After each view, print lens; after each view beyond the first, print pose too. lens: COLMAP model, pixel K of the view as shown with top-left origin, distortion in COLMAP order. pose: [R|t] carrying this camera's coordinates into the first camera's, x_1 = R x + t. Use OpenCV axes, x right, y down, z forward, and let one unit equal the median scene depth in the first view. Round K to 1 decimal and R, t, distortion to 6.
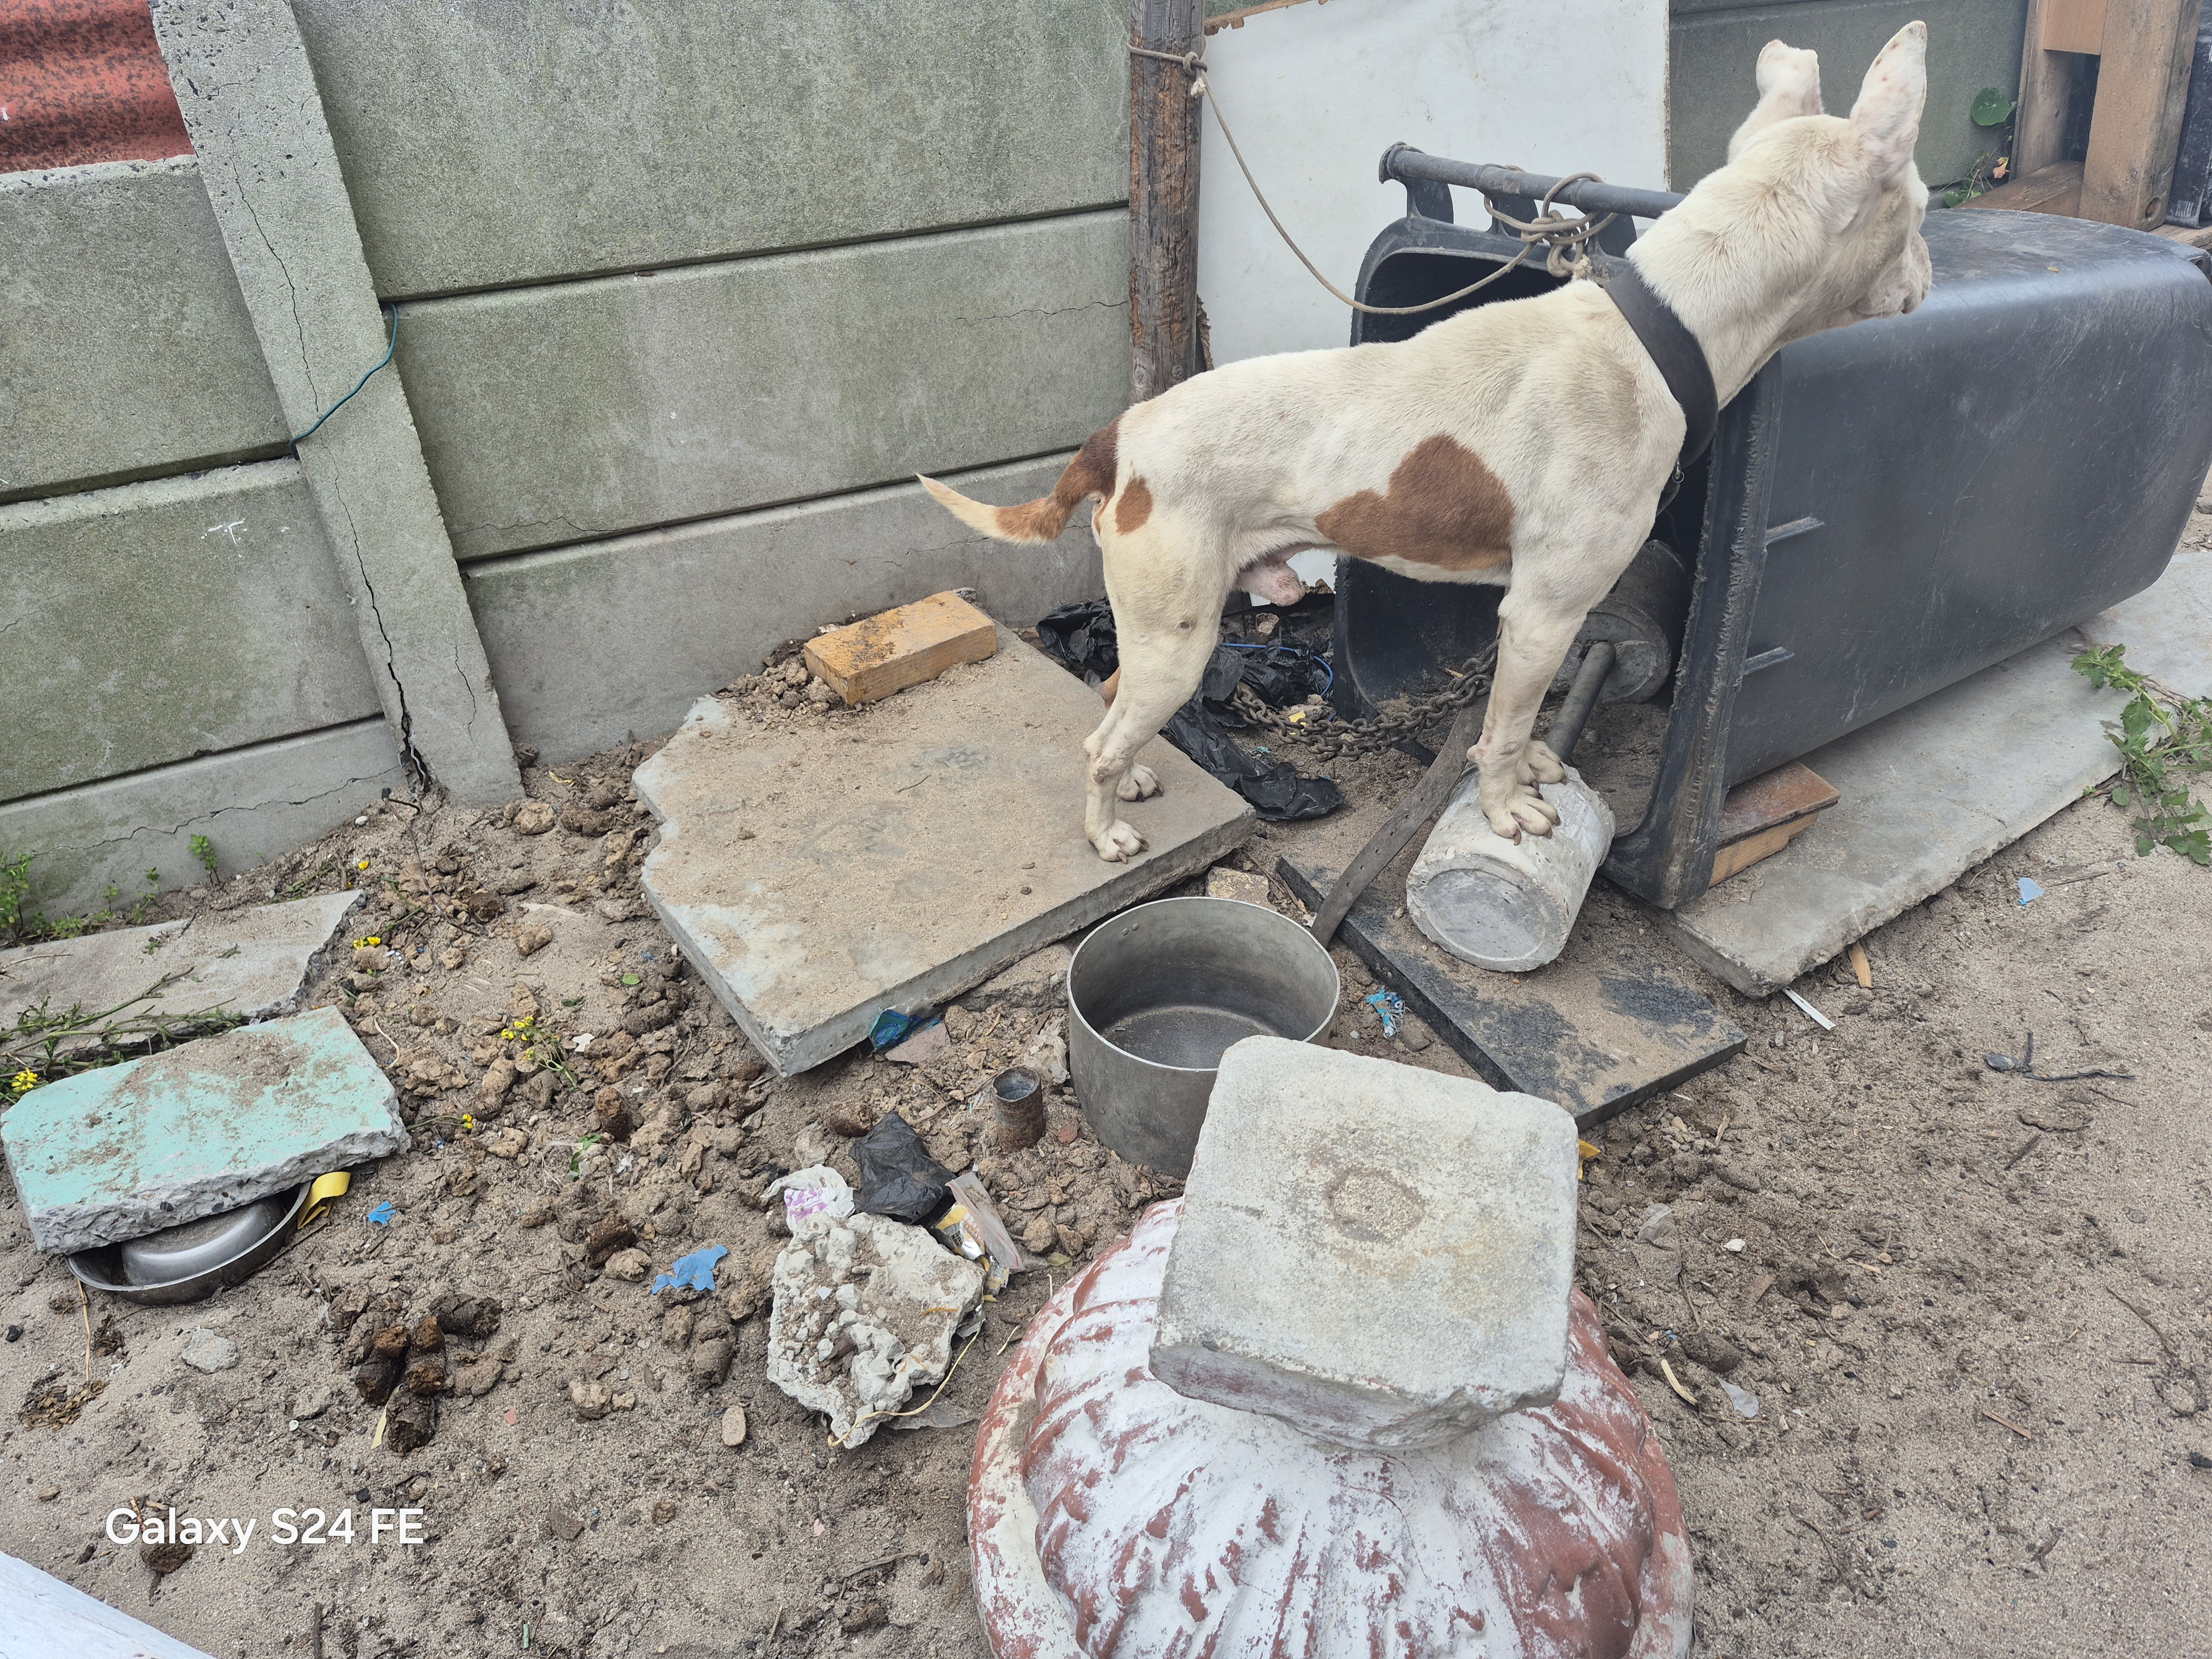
lens RADIAL K [[1474.0, 0, 1125.6], [0, 1474.0, 801.8], [0, 0, 1]] dist [0.075882, -0.098001]
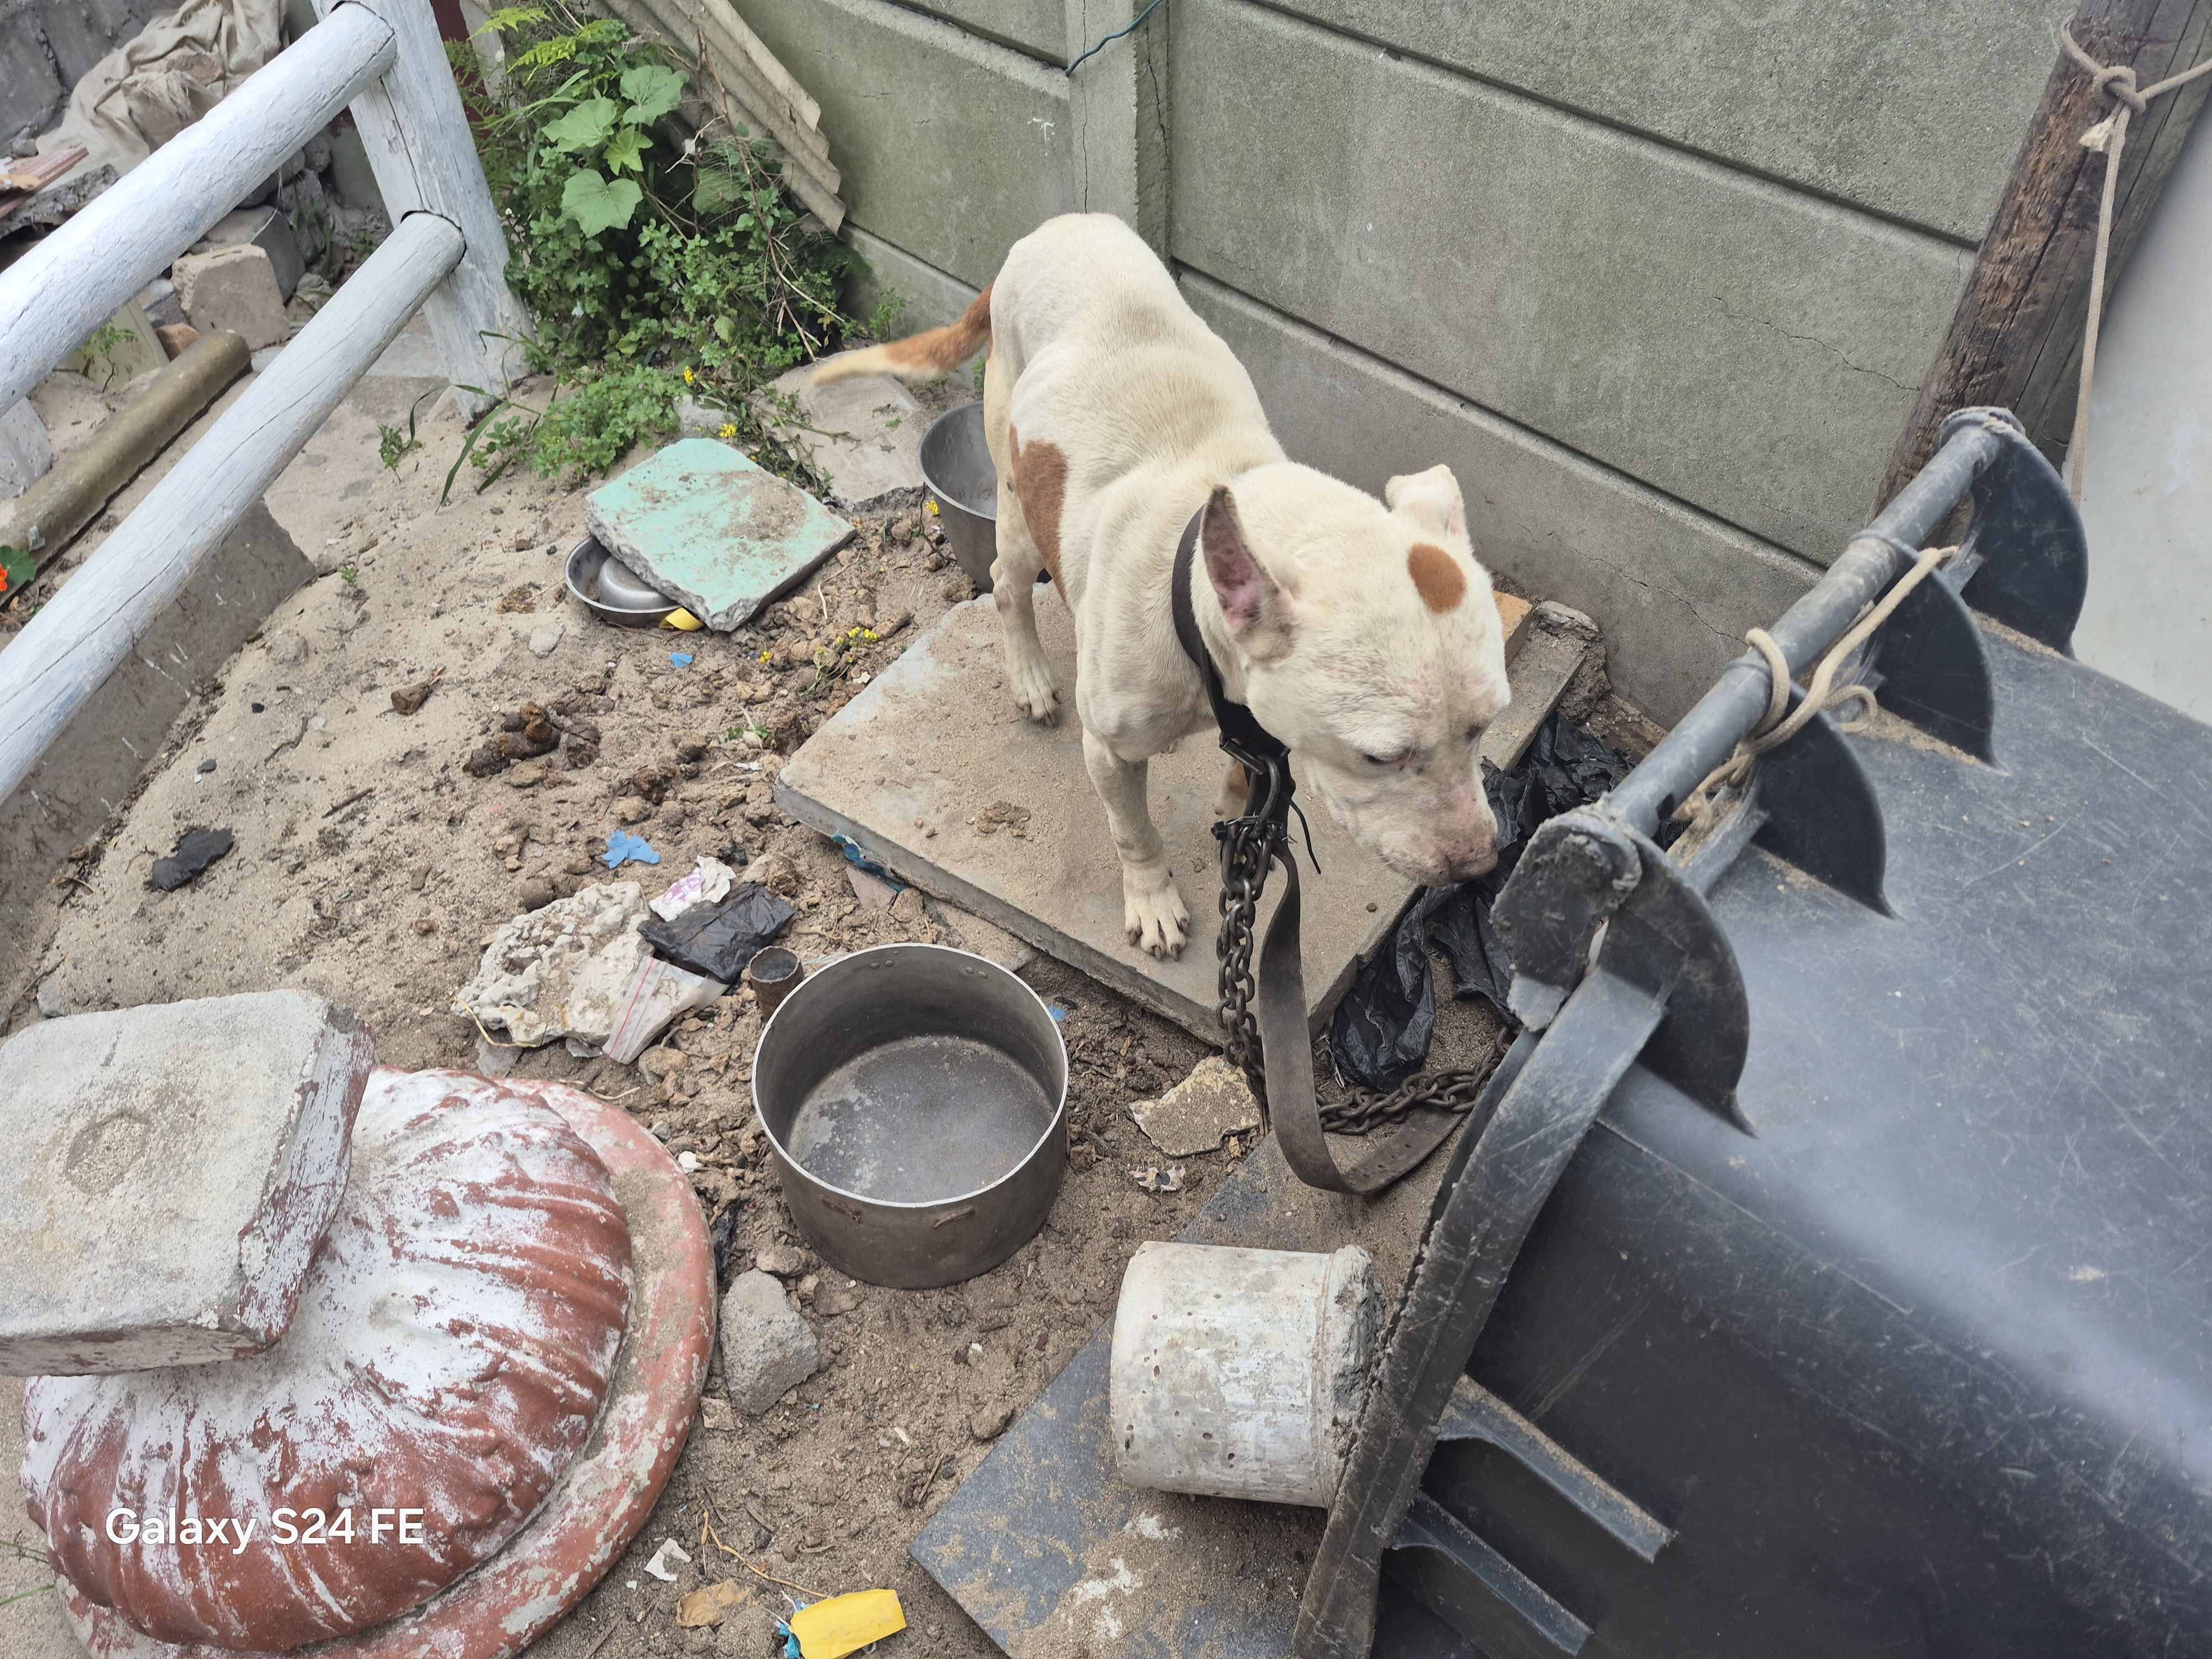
lens RADIAL K [[1498.5, 0, 1068.5], [0, 1498.5, 830.3], [0, 0, 1]] dist [0.139354, -0.179673]
pose [[0.299466, 0.716805, -0.629691, 0.535829], [-0.524995, 0.674881, 0.518572, -0.480962], [0.796681, 0.175289, 0.578423, 0.526116]]
